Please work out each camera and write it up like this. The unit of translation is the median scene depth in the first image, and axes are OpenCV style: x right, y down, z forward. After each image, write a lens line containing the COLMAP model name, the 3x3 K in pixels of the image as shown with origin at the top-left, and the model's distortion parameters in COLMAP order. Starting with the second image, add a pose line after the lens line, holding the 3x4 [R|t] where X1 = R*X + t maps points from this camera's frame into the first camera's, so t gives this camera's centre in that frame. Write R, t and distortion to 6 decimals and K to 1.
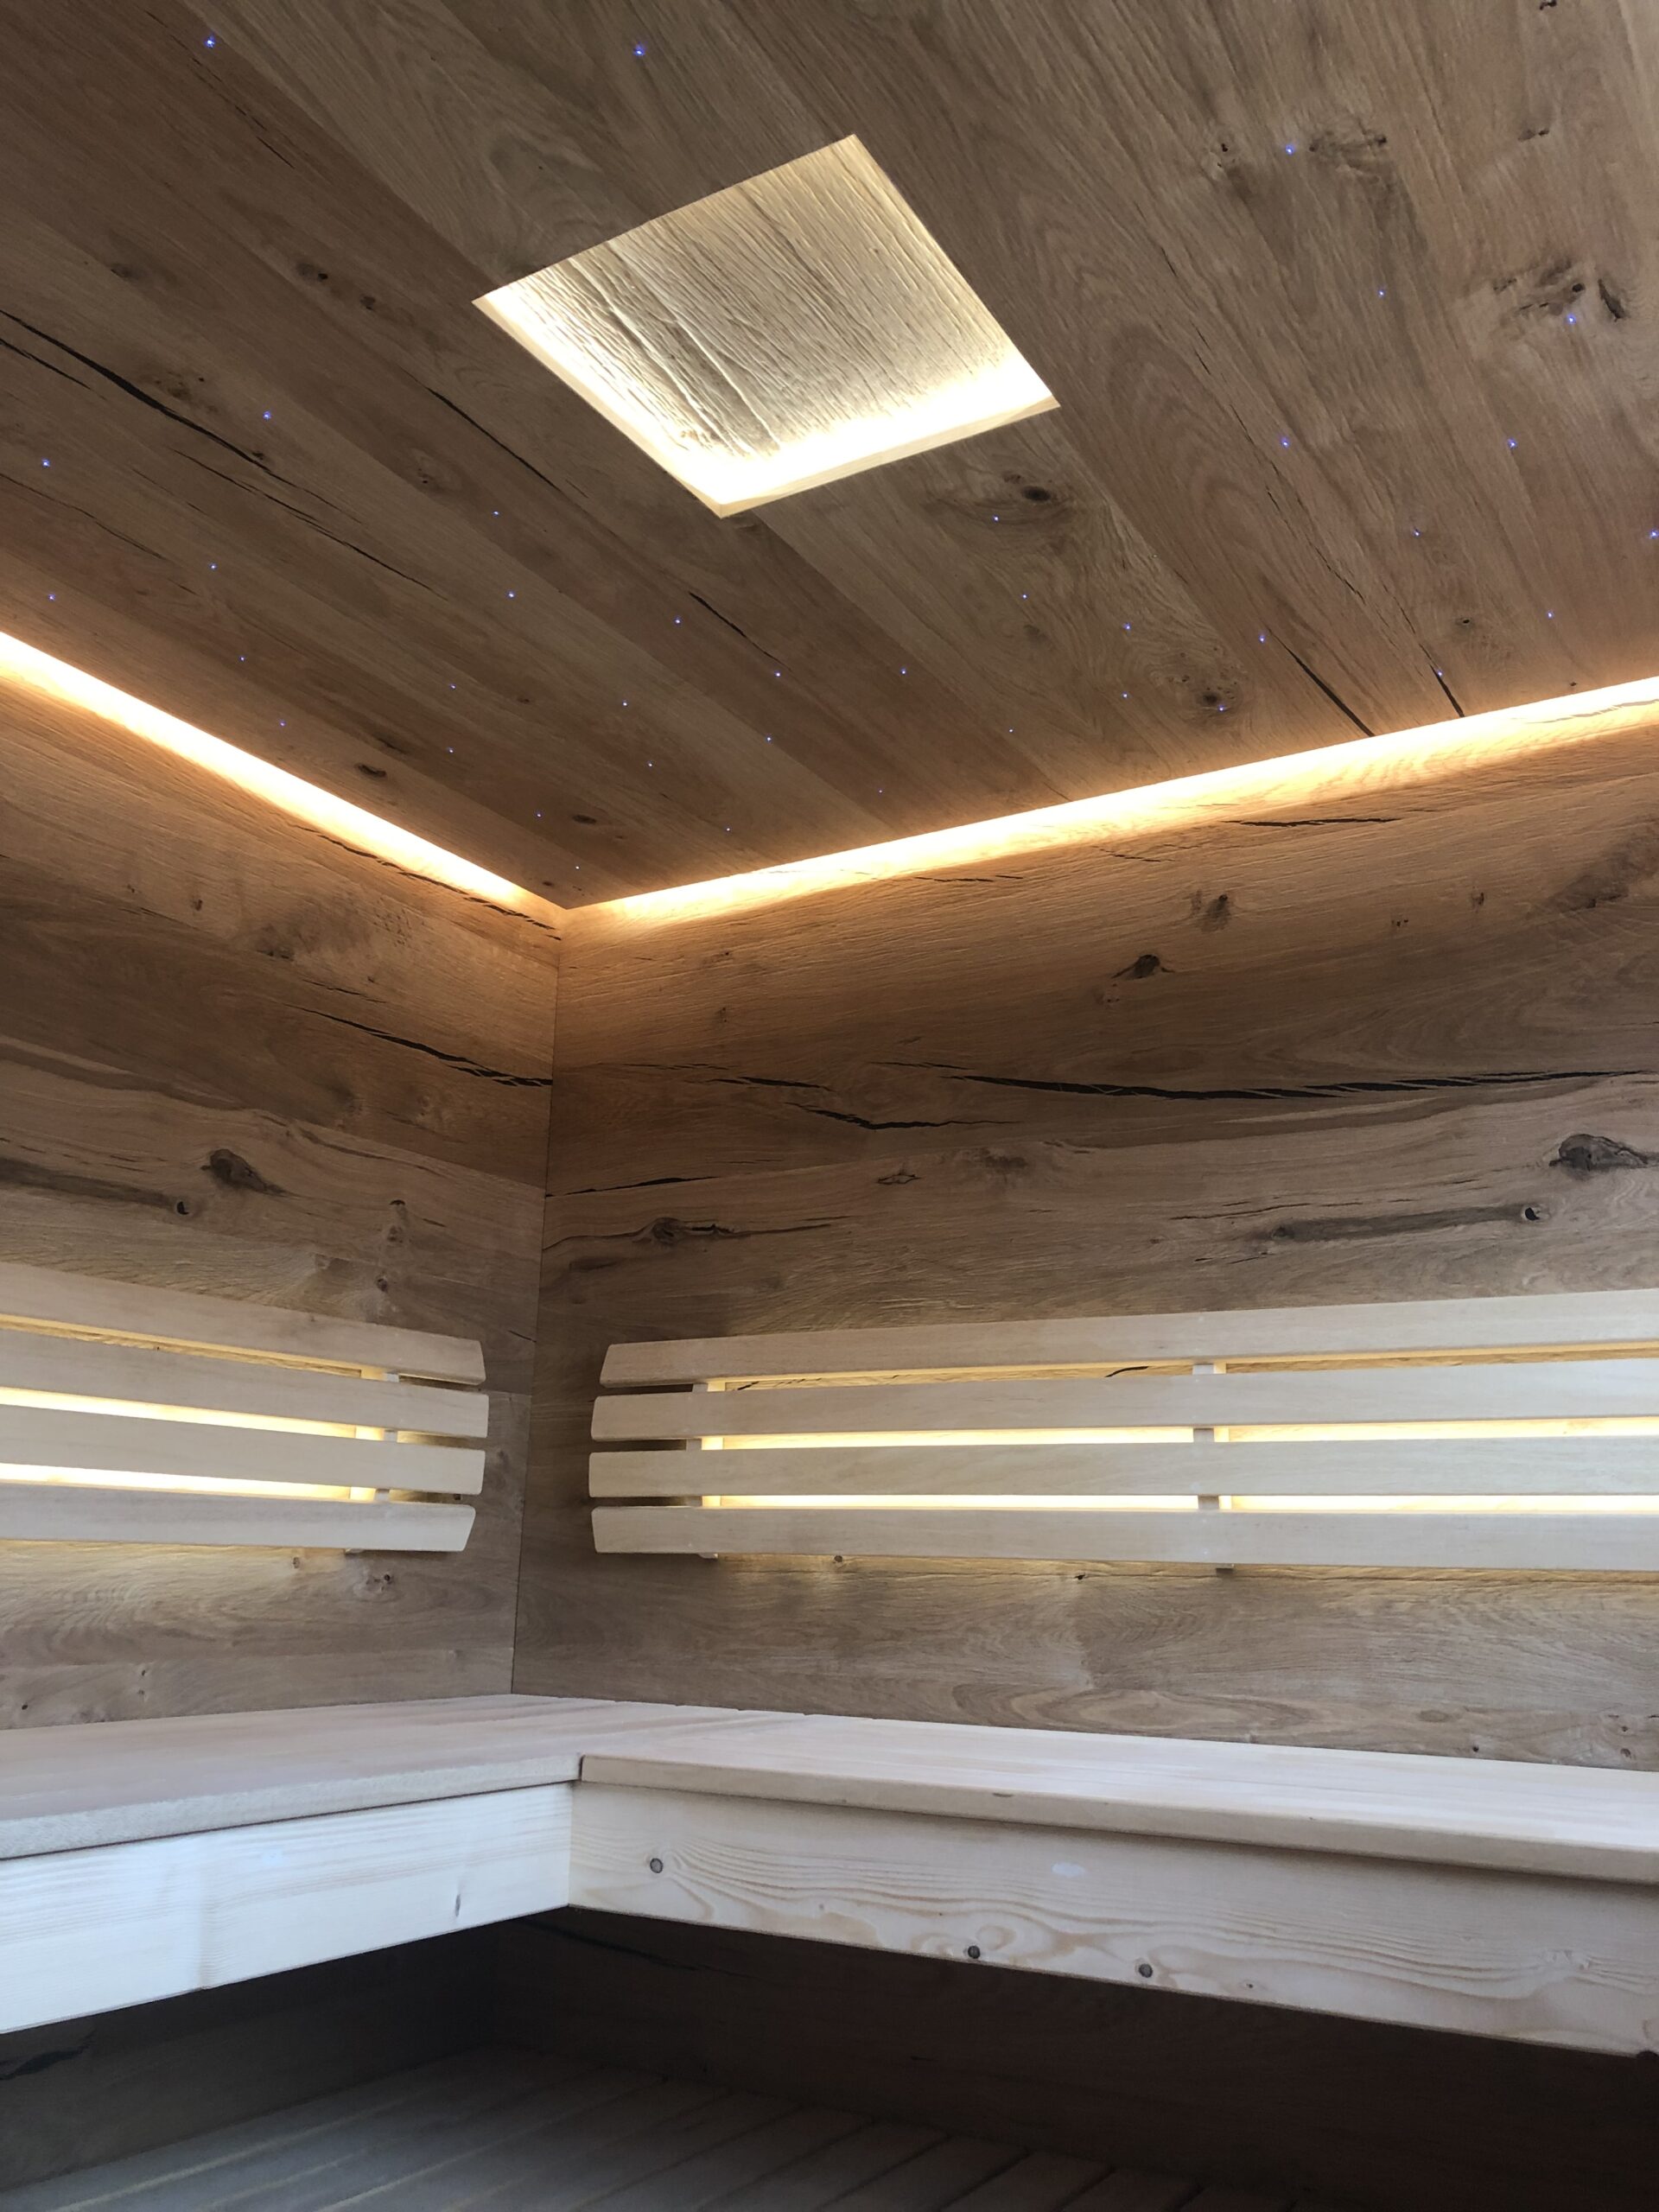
lens RADIAL K [[1818.7, 0, 831.7], [0, 1818.7, 1095.3], [0, 0, 1]] dist [0.039512, -0.049333]
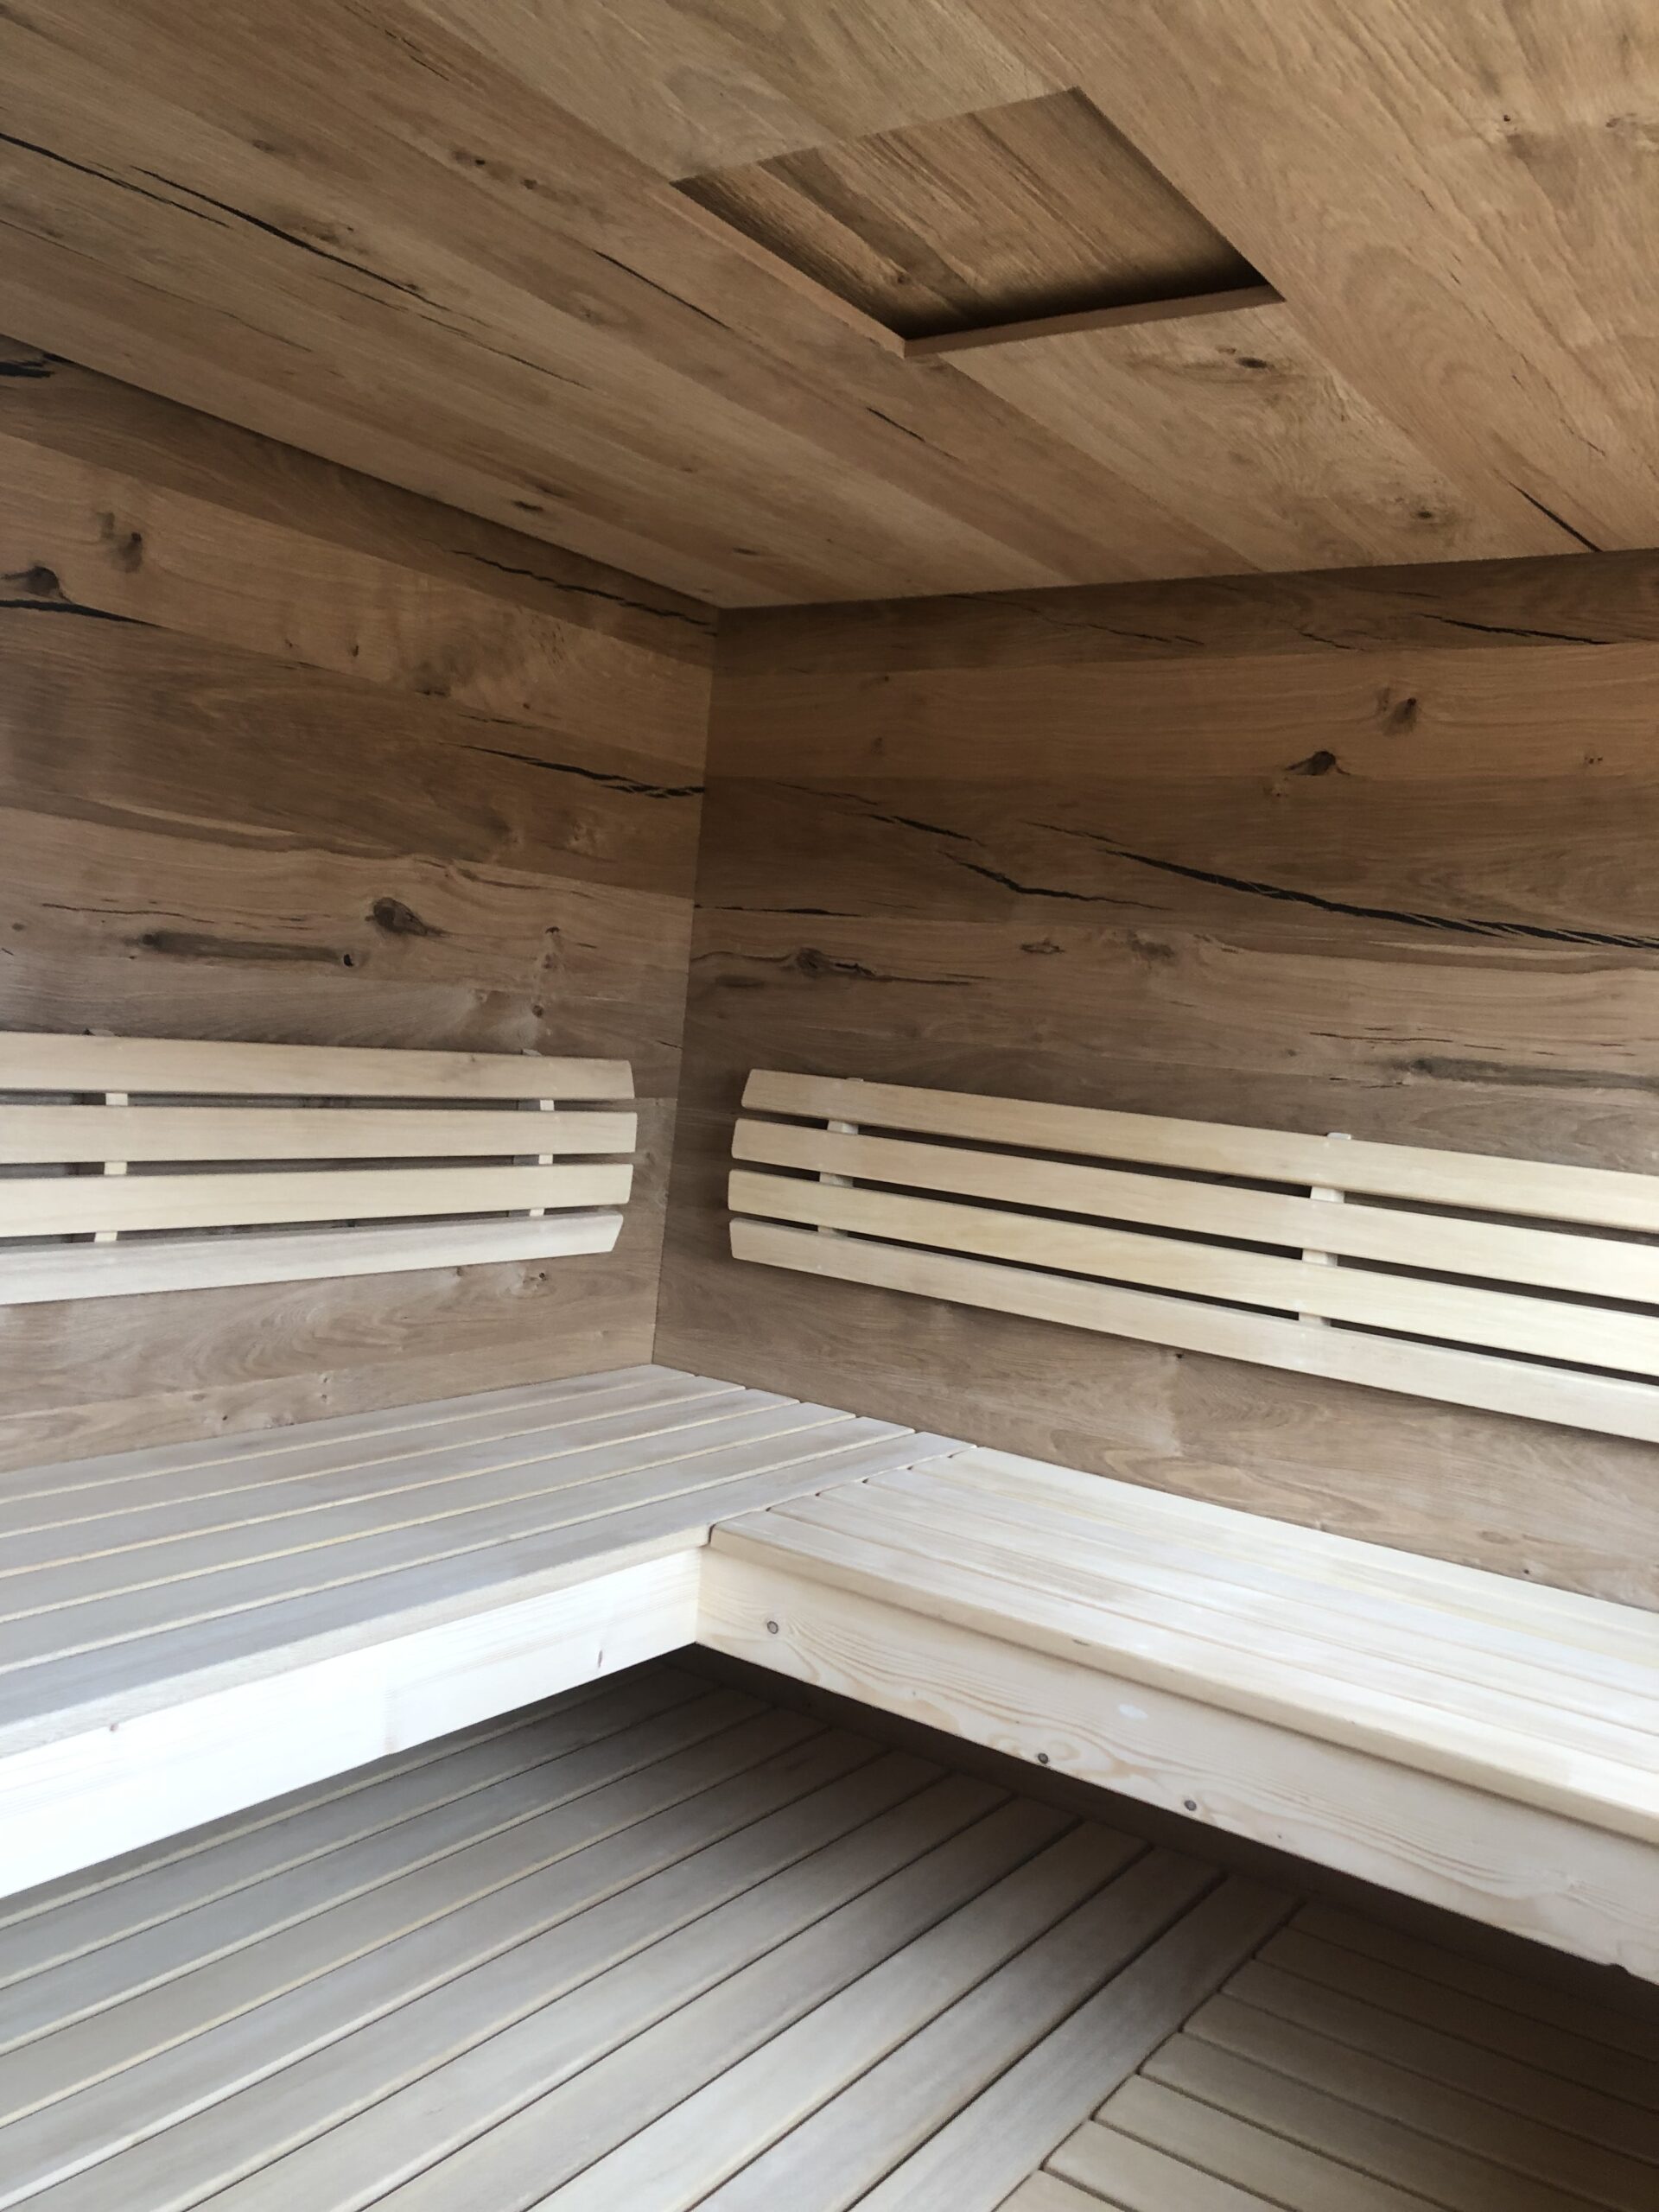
lens RADIAL K [[1818.7, 0, 844.1], [0, 1818.7, 1084.7], [0, 0, 1]] dist [0.039512, -0.049333]
pose [[0.995322, 0.074235, -0.061826, -0.005632], [-0.053136, 0.955125, 0.291399, -0.194949], [0.080684, -0.286750, 0.954602, 0.011879]]
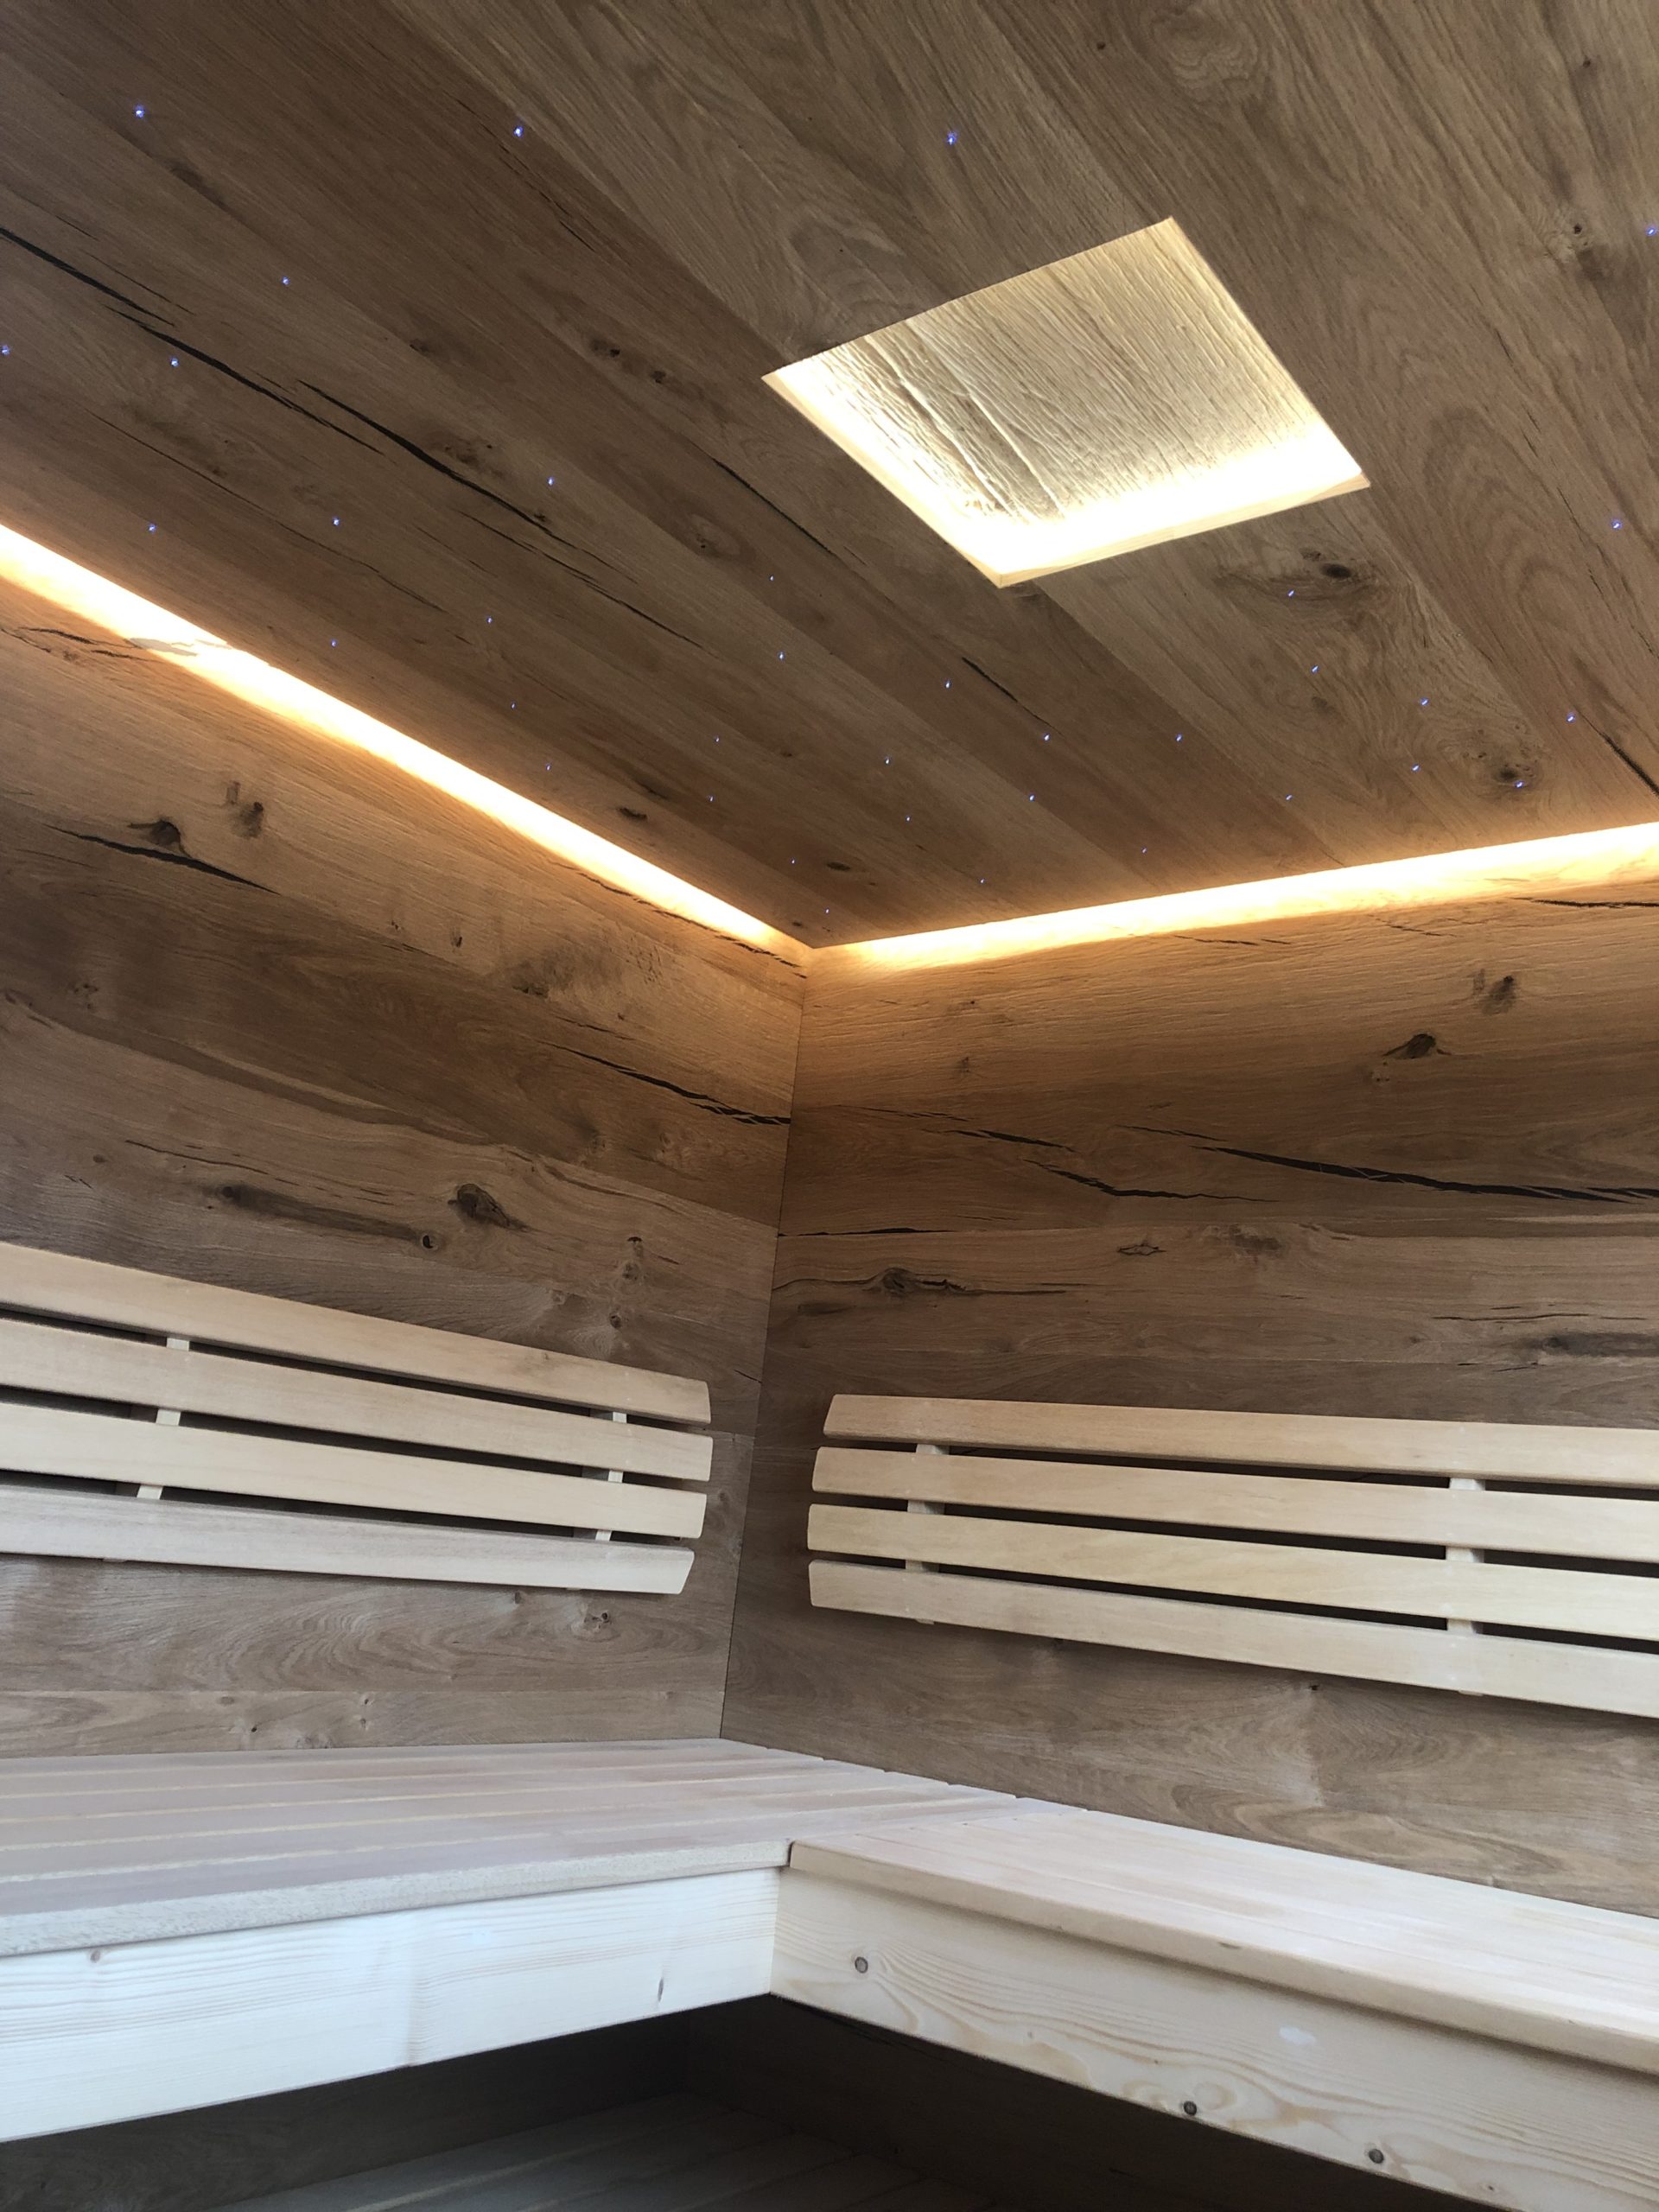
lens RADIAL K [[1818.7, 0, 849.1], [0, 1818.7, 1088.8], [0, 0, 1]] dist [0.039512, -0.049333]
pose [[0.992031, 0.052889, -0.114358, -0.012940], [-0.052436, 0.998600, 0.006969, -0.043942], [0.114567, -0.000917, 0.993415, 0.023369]]
